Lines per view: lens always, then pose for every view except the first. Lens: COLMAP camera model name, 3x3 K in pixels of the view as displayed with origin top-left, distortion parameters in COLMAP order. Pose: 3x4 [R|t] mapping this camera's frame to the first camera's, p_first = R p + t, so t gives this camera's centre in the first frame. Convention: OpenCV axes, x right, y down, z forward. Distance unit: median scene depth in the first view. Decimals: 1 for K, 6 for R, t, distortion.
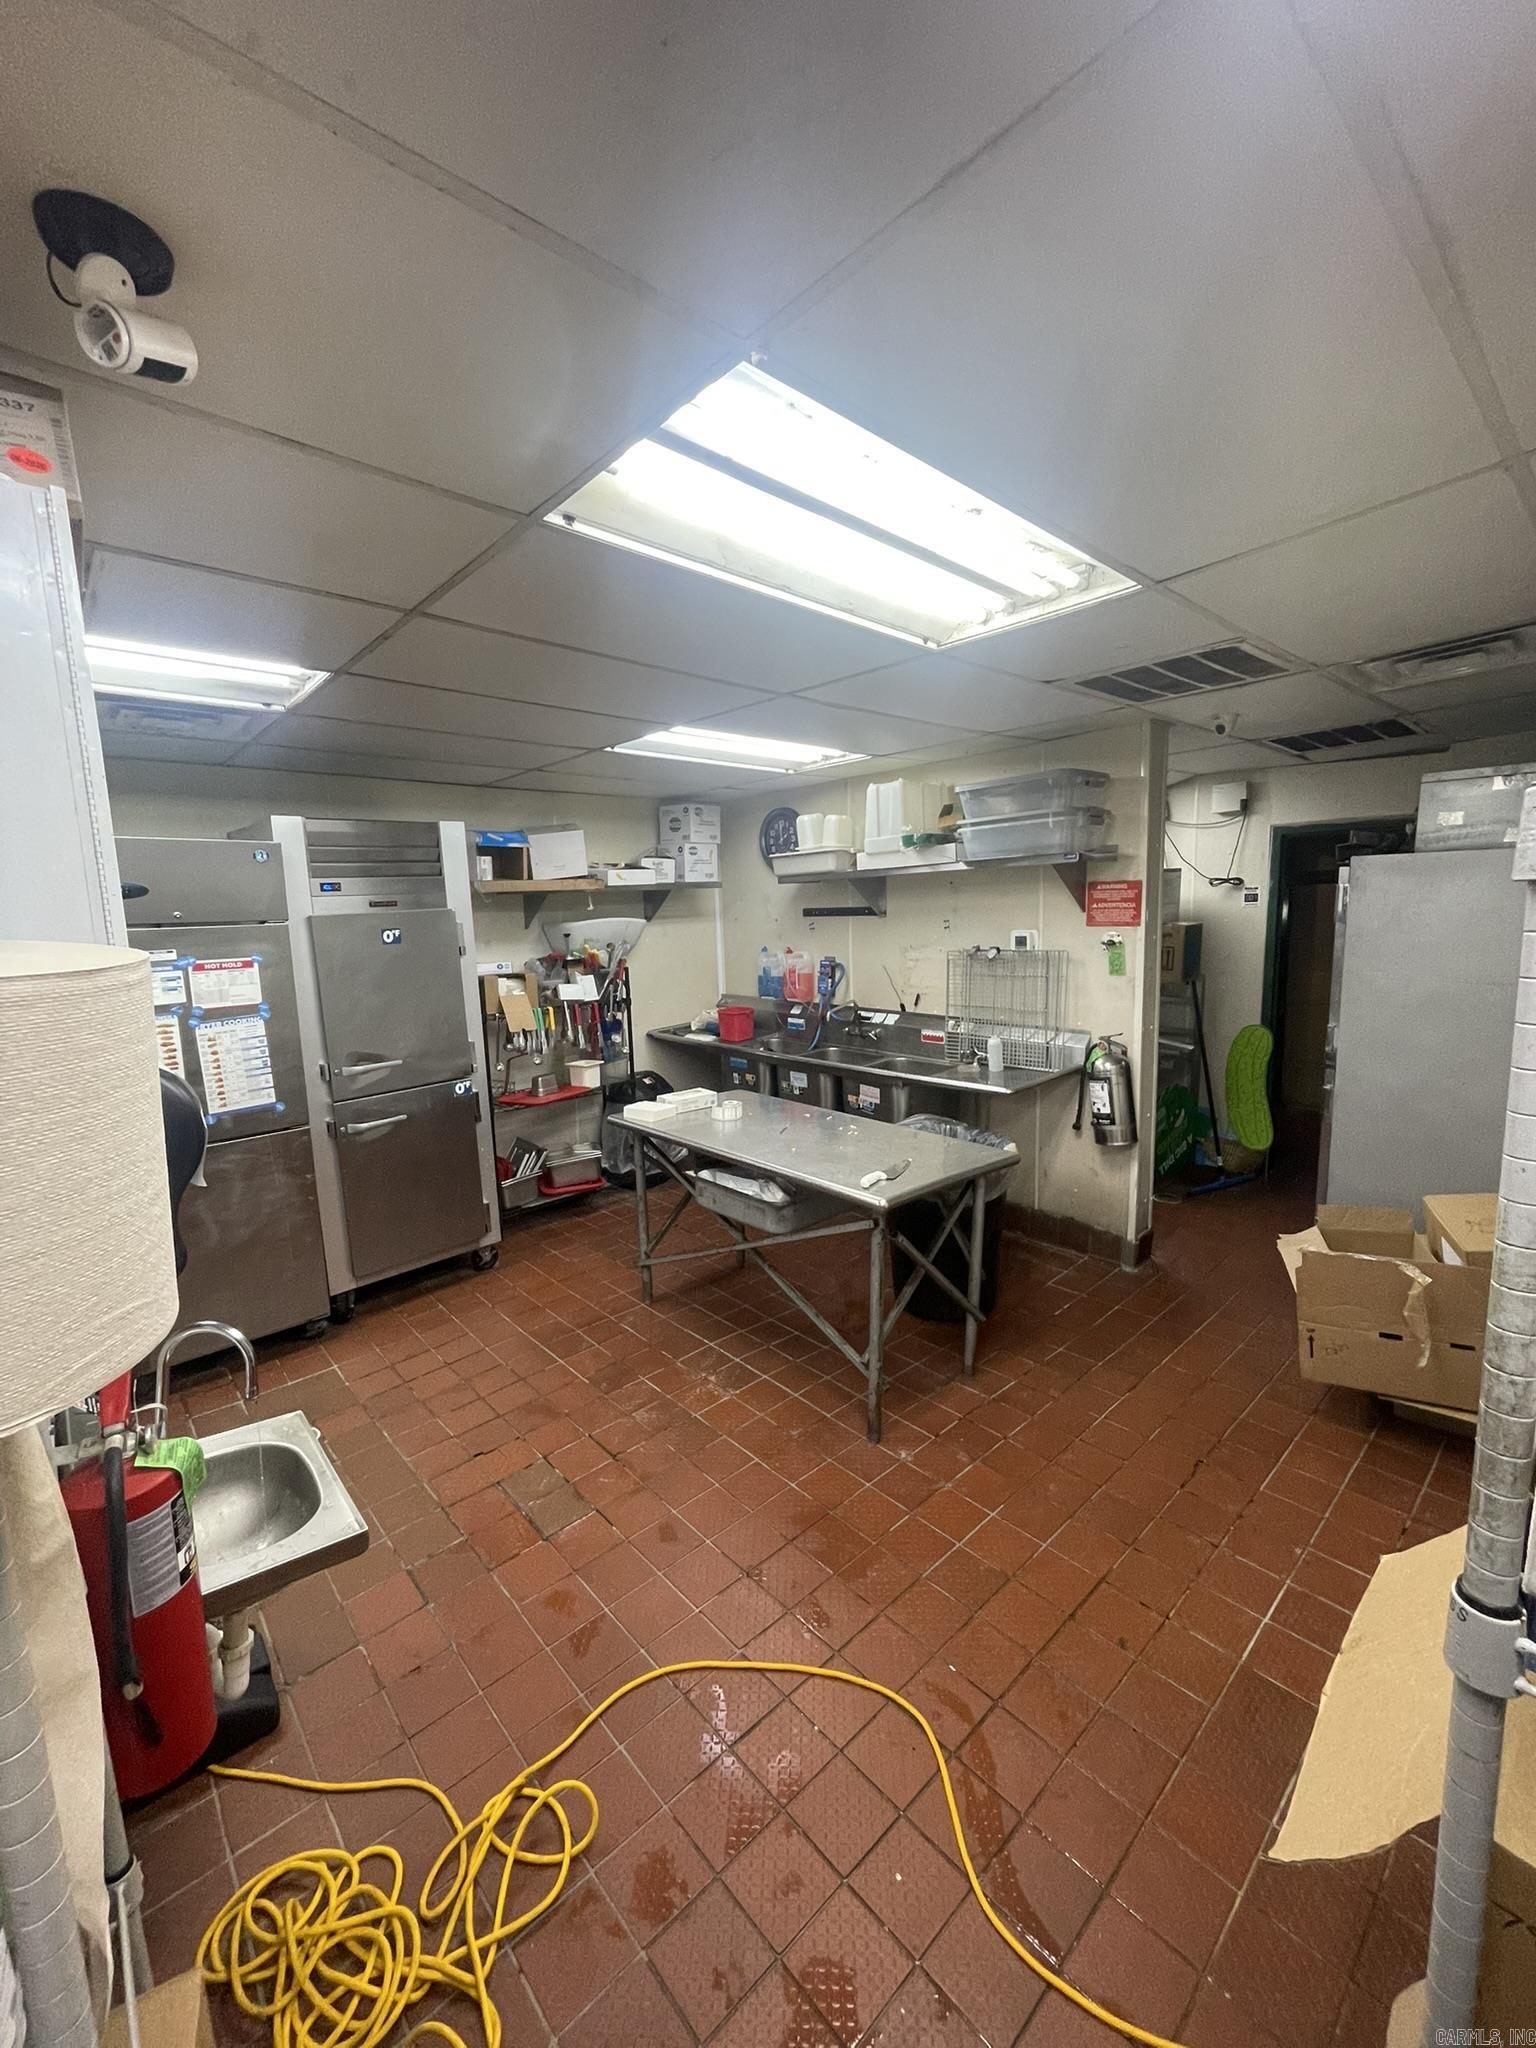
lens RADIAL K [[826.5, 0, 766.3], [0, 826.5, 1022.0], [0, 0, 1]] dist [-0.002189, -0.000482]
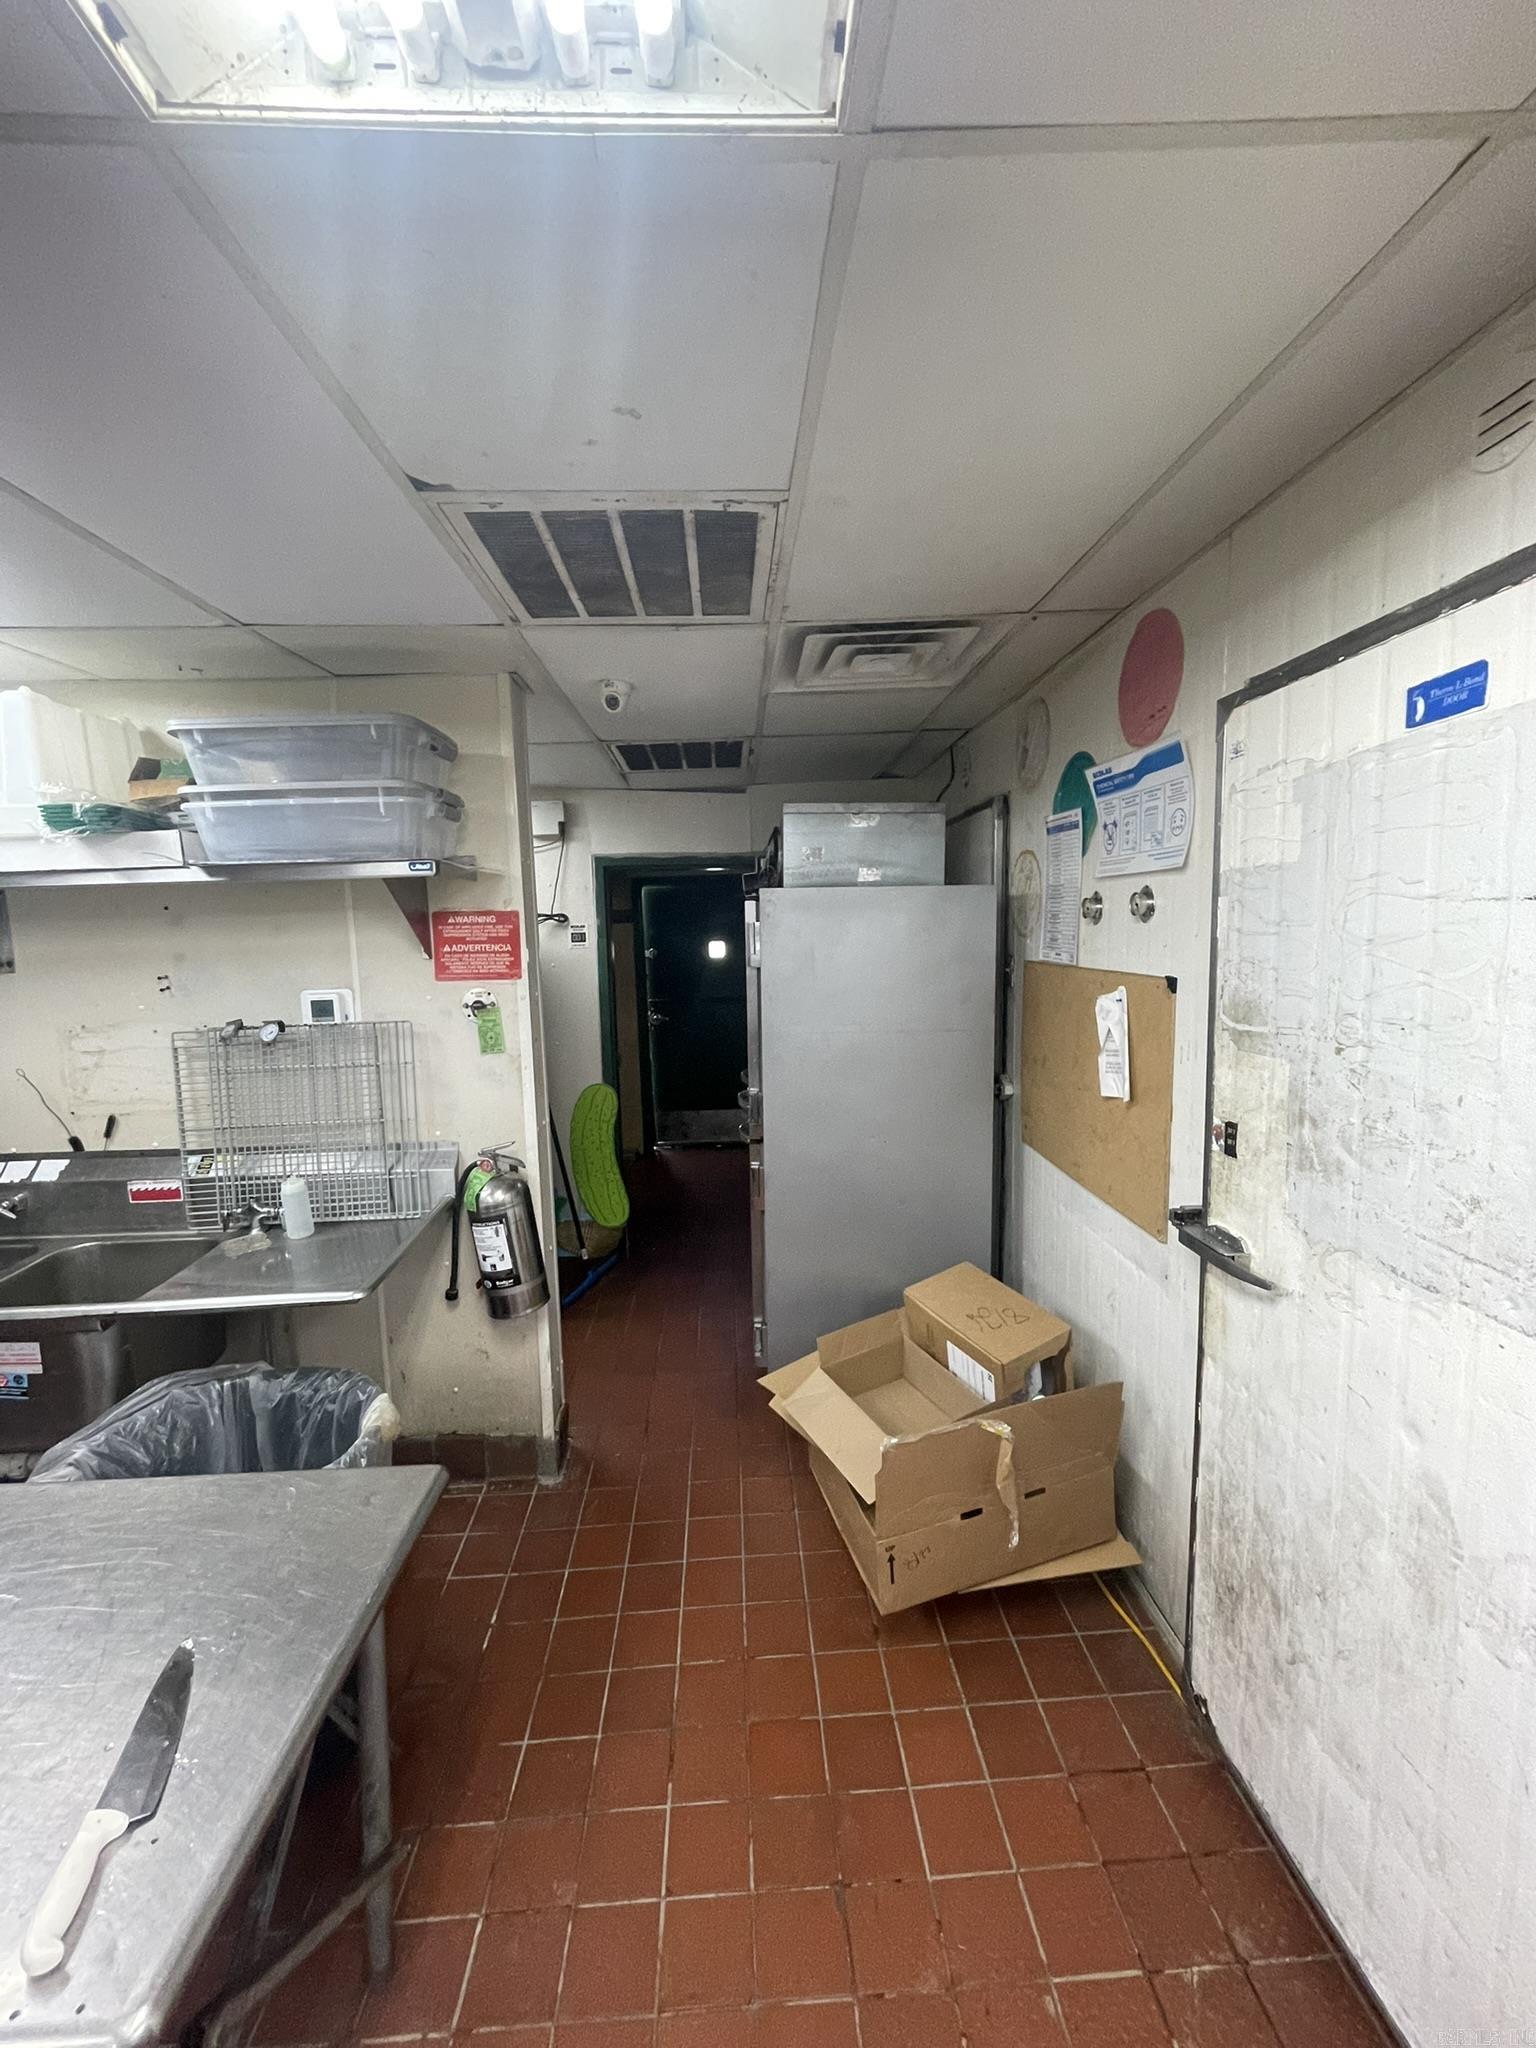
lens RADIAL K [[826.5, 0, 763.2], [0, 826.5, 1022.7], [0, 0, 1]] dist [-0.002189, -0.000482]
pose [[0.634539, -0.074392, 0.769302, 0.056004], [0.110041, 0.993913, 0.005347, -0.060124], [-0.765017, 0.081262, 0.638862, 0.407086]]
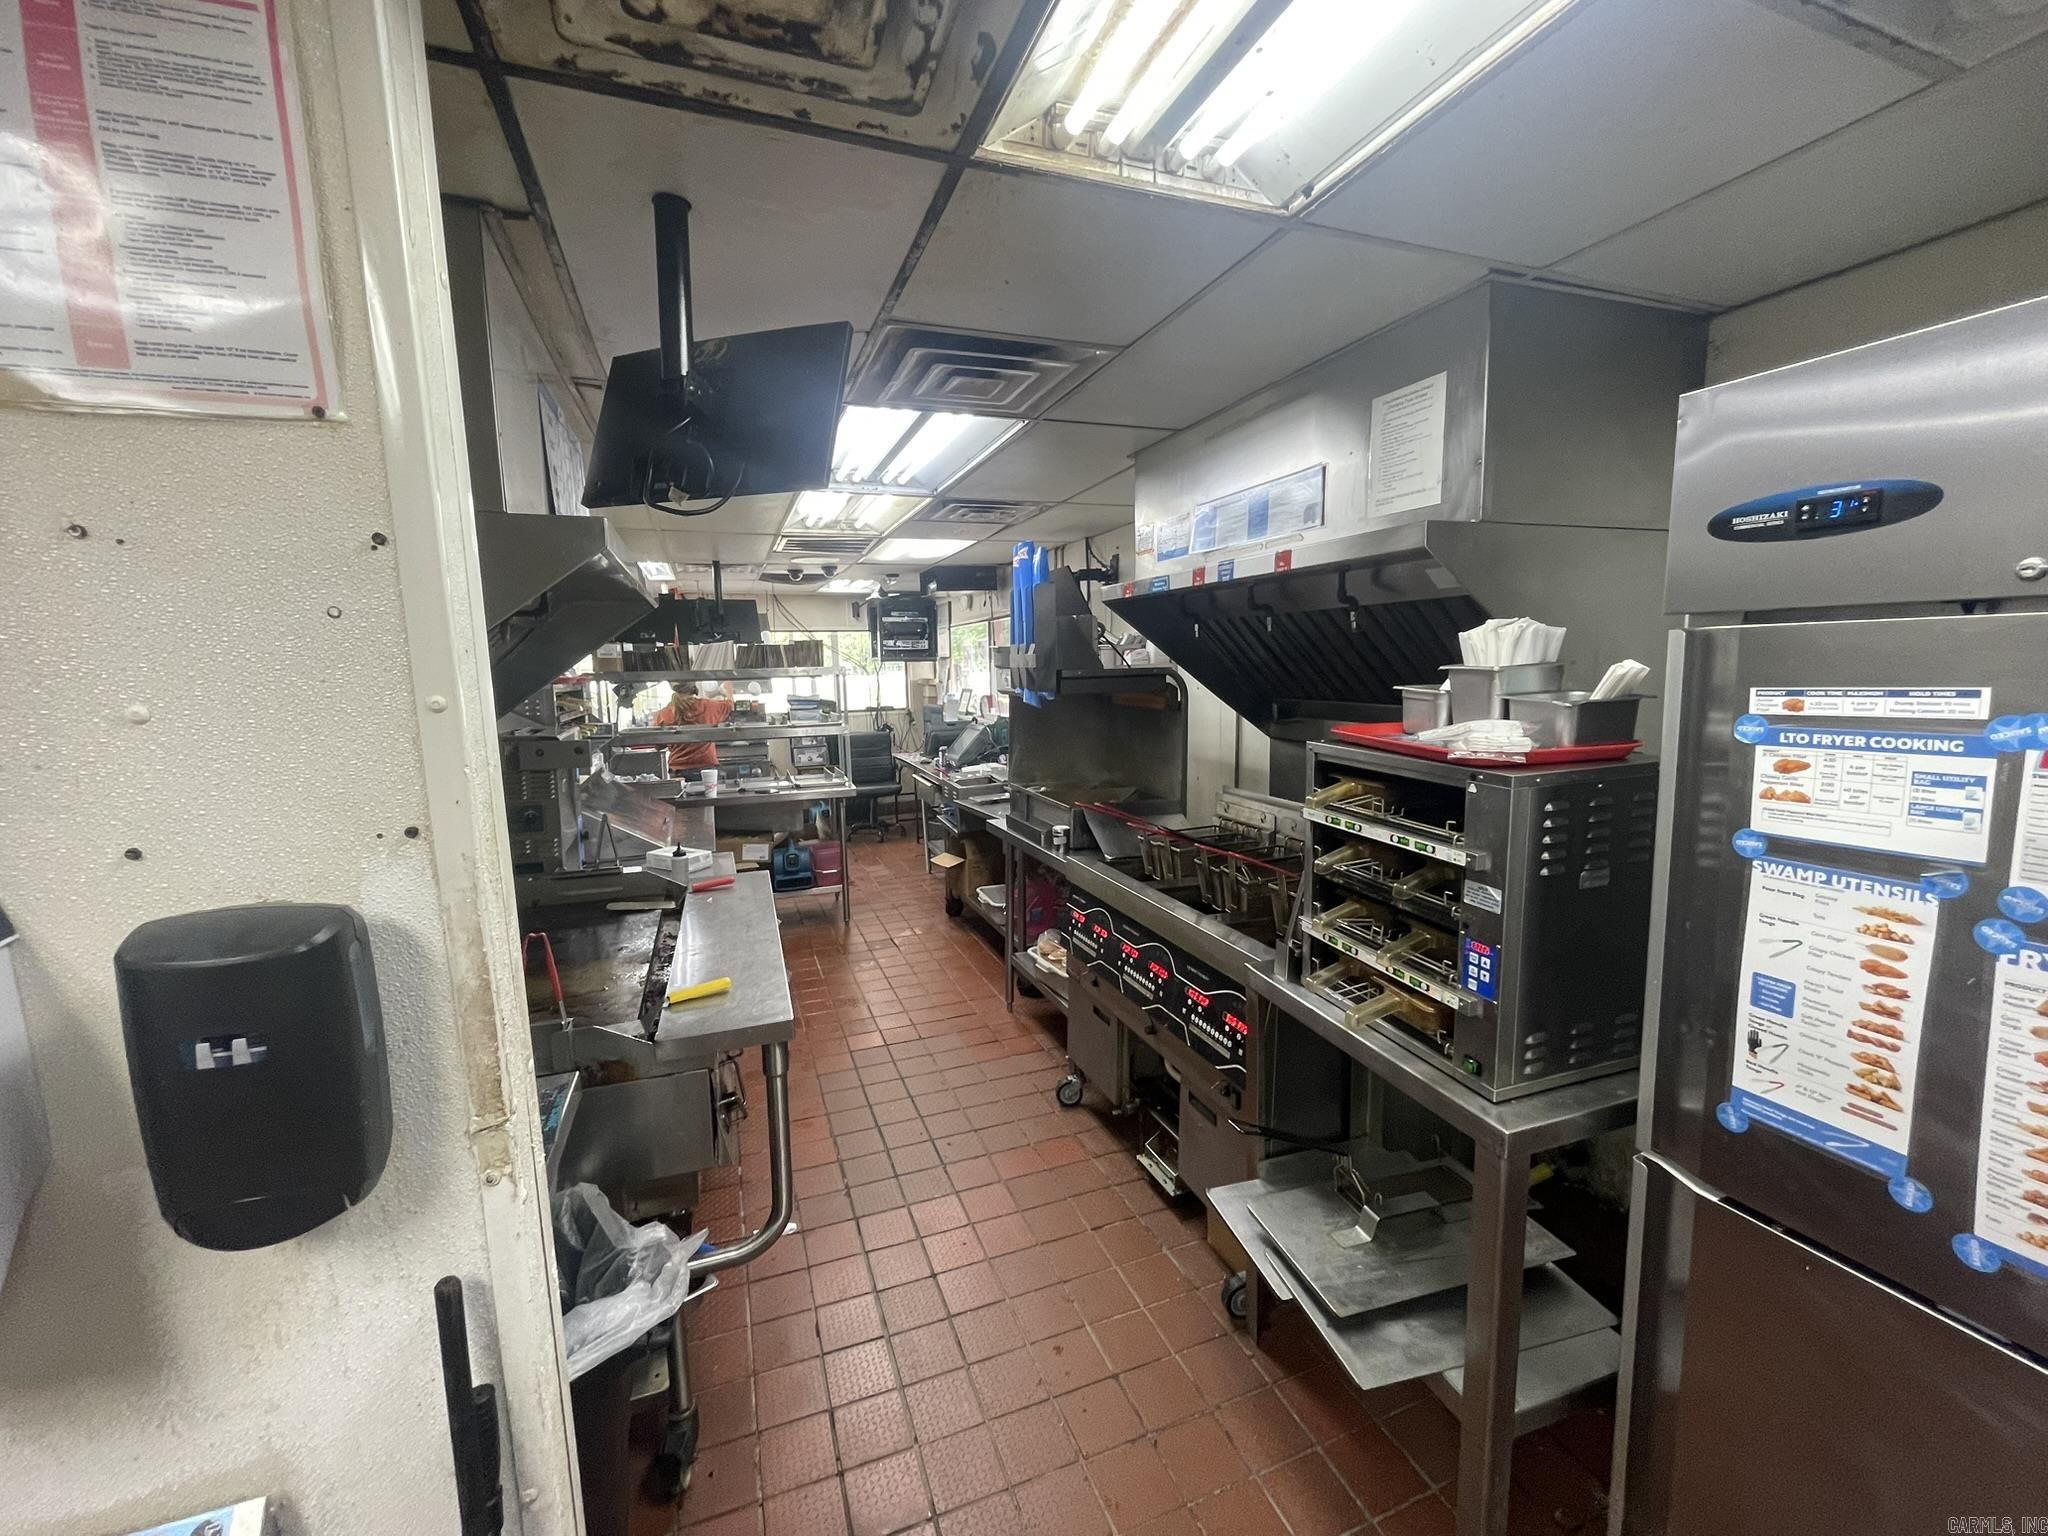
lens RADIAL K [[826.5, 0, 1023.5], [0, 826.5, 771.6], [0, 0, 1]] dist [-0.002189, -0.000482]
pose [[-0.366212, 0.162593, -0.916216, -0.238302], [-0.091969, 0.973471, 0.209513, -0.068094], [0.925976, 0.160989, -0.341543, 0.601690]]
